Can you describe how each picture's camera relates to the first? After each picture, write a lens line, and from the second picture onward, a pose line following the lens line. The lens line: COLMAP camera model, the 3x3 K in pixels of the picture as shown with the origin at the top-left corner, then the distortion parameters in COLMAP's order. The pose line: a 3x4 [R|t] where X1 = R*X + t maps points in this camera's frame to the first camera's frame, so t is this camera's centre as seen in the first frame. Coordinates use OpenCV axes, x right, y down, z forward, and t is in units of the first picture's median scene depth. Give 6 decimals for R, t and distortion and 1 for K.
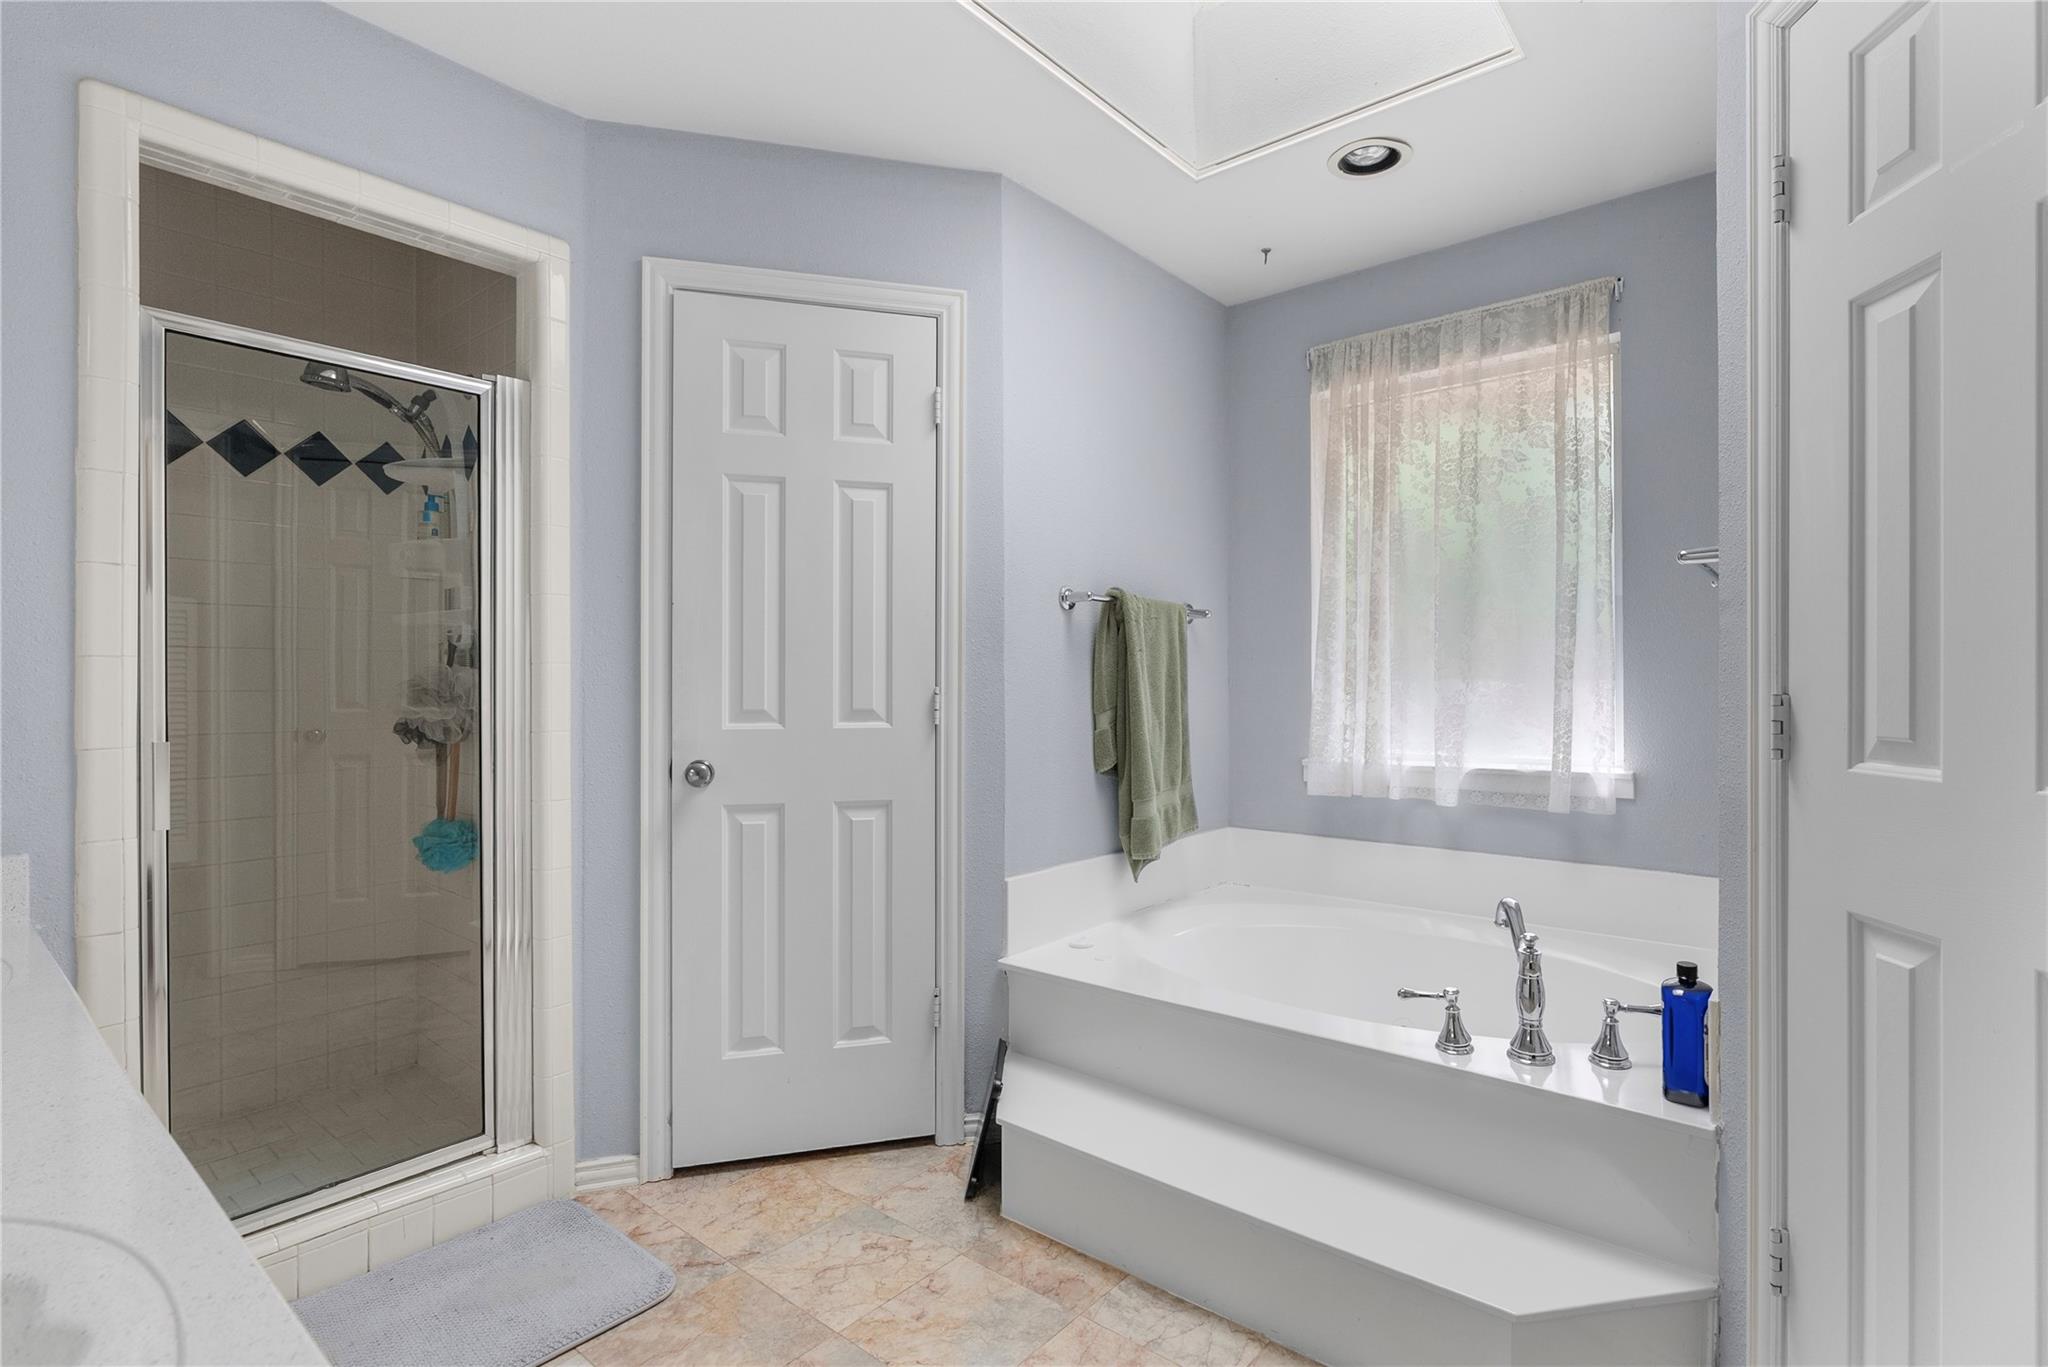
lens RADIAL K [[937.9, 0, 1073.9], [0, 937.9, 696.0], [0, 0, 1]] dist [-0.000353, 0.000400]
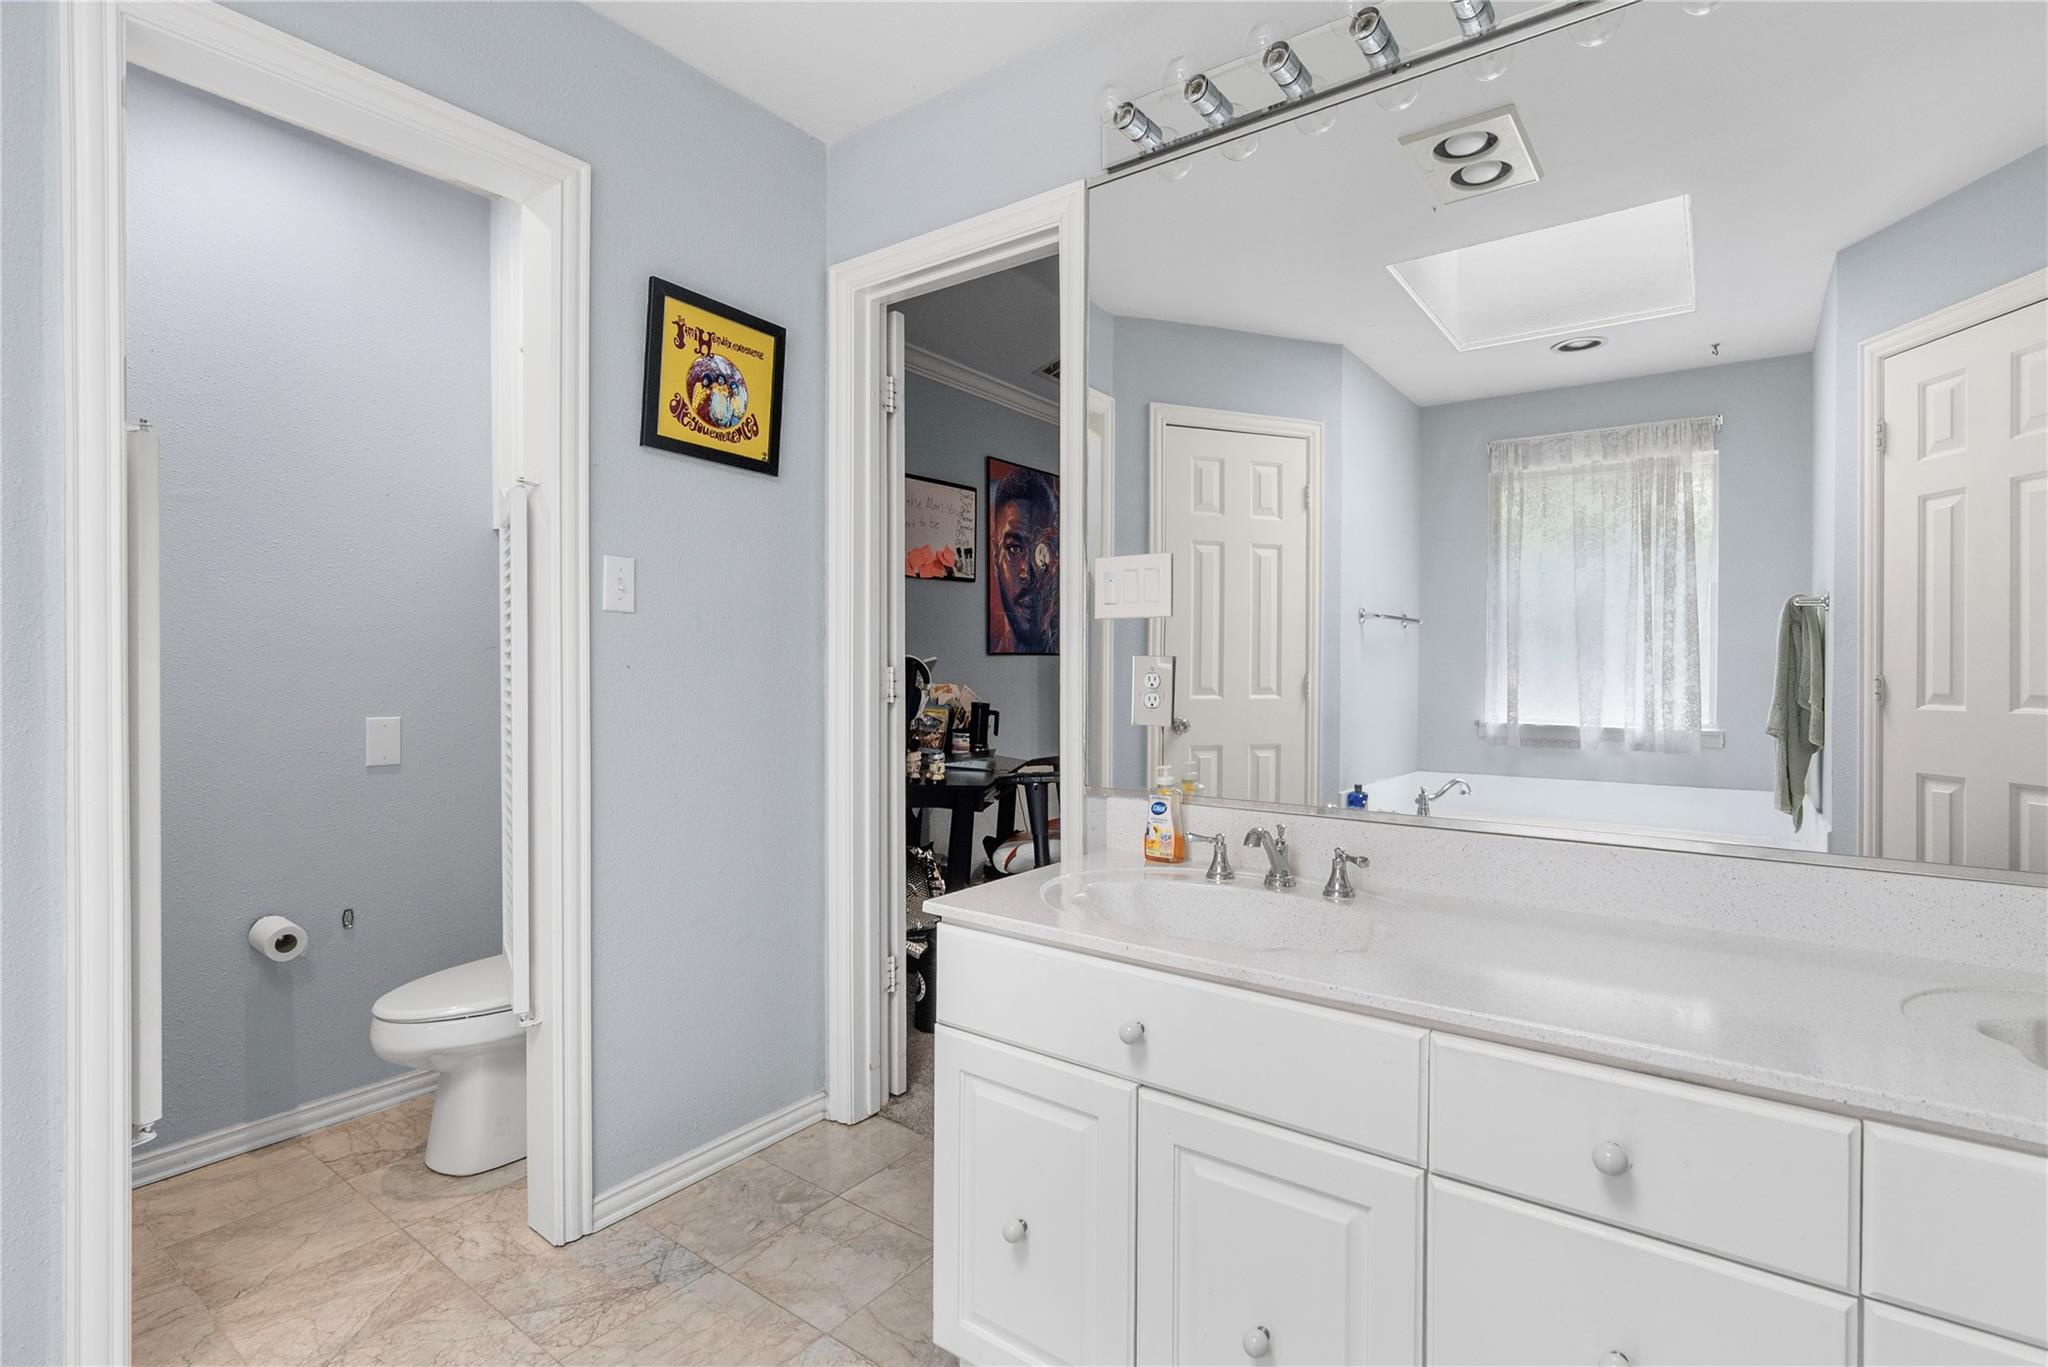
lens RADIAL K [[937.9, 0, 1022.0], [0, 937.9, 690.7], [0, 0, 1]] dist [-0.000353, 0.000400]
pose [[0.999057, -0.004767, 0.043161, -0.720363], [0.004213, 0.999908, 0.012904, -0.001157], [-0.043218, -0.012710, 0.998985, -0.585252]]
